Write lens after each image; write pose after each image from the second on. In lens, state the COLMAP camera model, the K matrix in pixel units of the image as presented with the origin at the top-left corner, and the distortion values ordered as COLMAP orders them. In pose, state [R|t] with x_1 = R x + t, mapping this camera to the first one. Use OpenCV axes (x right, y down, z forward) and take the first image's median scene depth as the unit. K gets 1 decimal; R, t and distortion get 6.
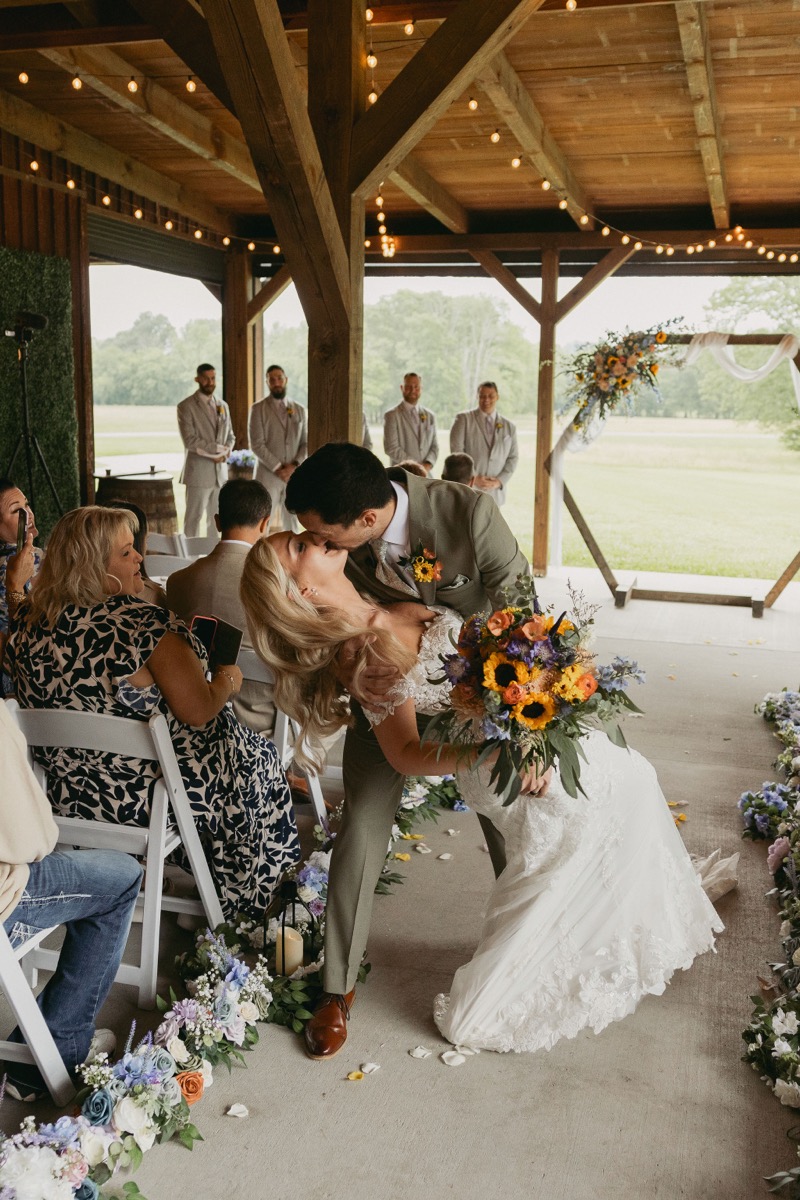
lens RADIAL K [[1224.8, 0, 400.0], [0, 1224.8, 600.0], [0, 0, 1]] dist [-0.000783, 0.019286]
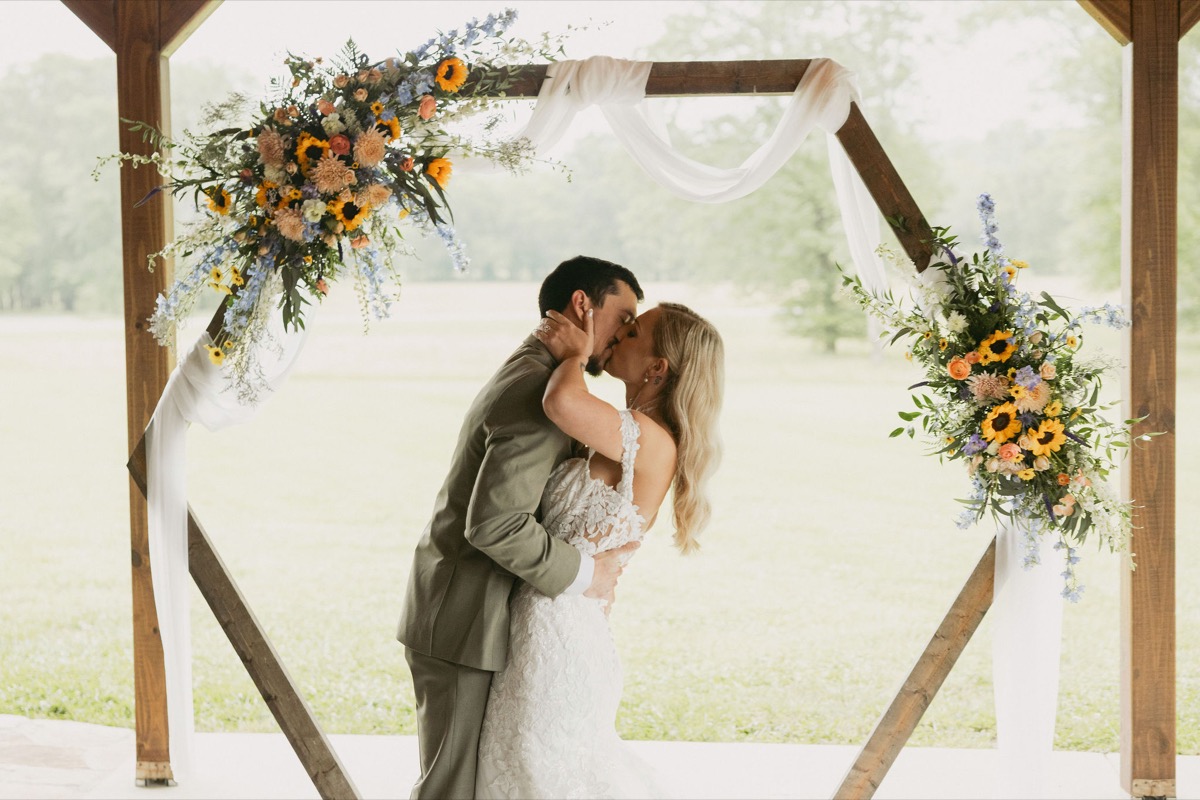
lens RADIAL K [[2112.4, 0, 600.0], [0, 2112.4, 400.0], [0, 0, 1]] dist [0.024490, 0.055428]
pose [[0.975113, -0.042608, 0.217575, 0.123386], [0.062603, 0.994339, -0.085850, -0.075386], [-0.212686, 0.097334, 0.972261, 0.442153]]
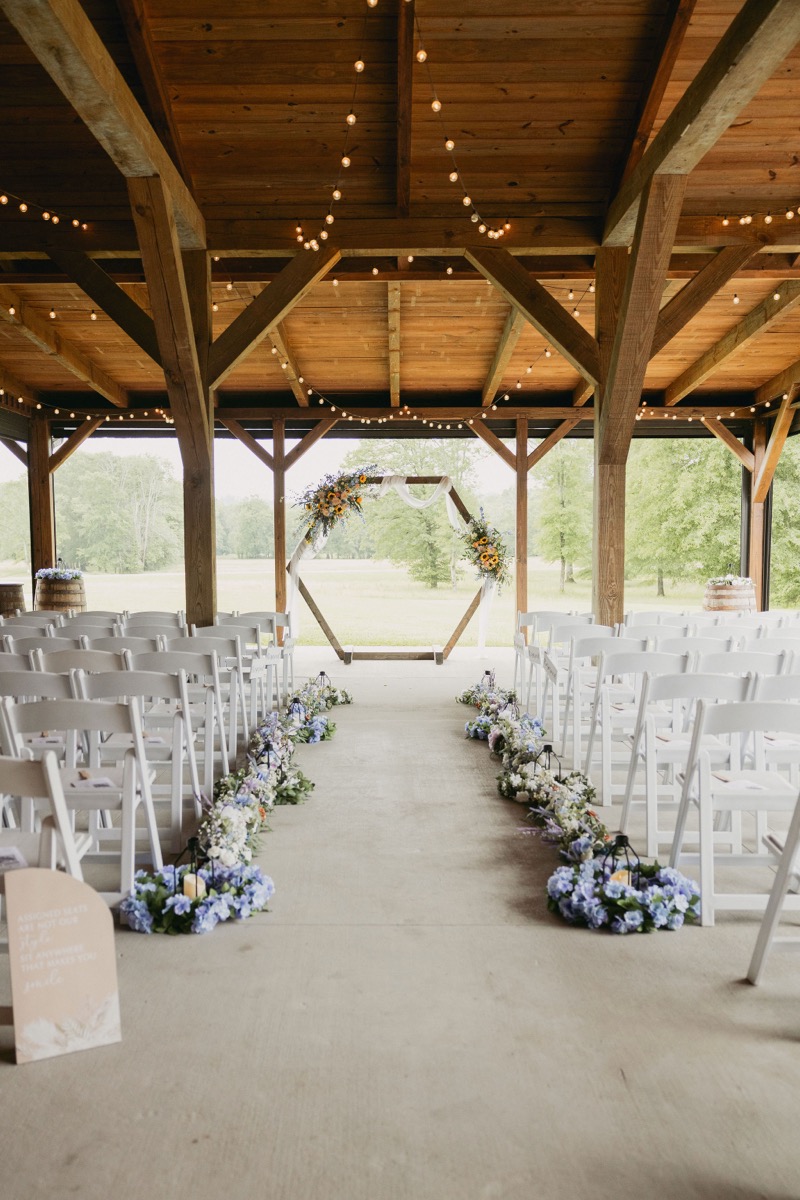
lens RADIAL K [[1156.4, 0, 367.2], [0, 1156.4, 674.2], [0, 0, 1]] dist [-0.037087, 0.021775]
pose [[0.961233, -0.049362, 0.271284, -0.167700], [0.065112, 0.996656, -0.049361, 0.086769], [-0.267941, 0.065111, 0.961233, -0.315237]]
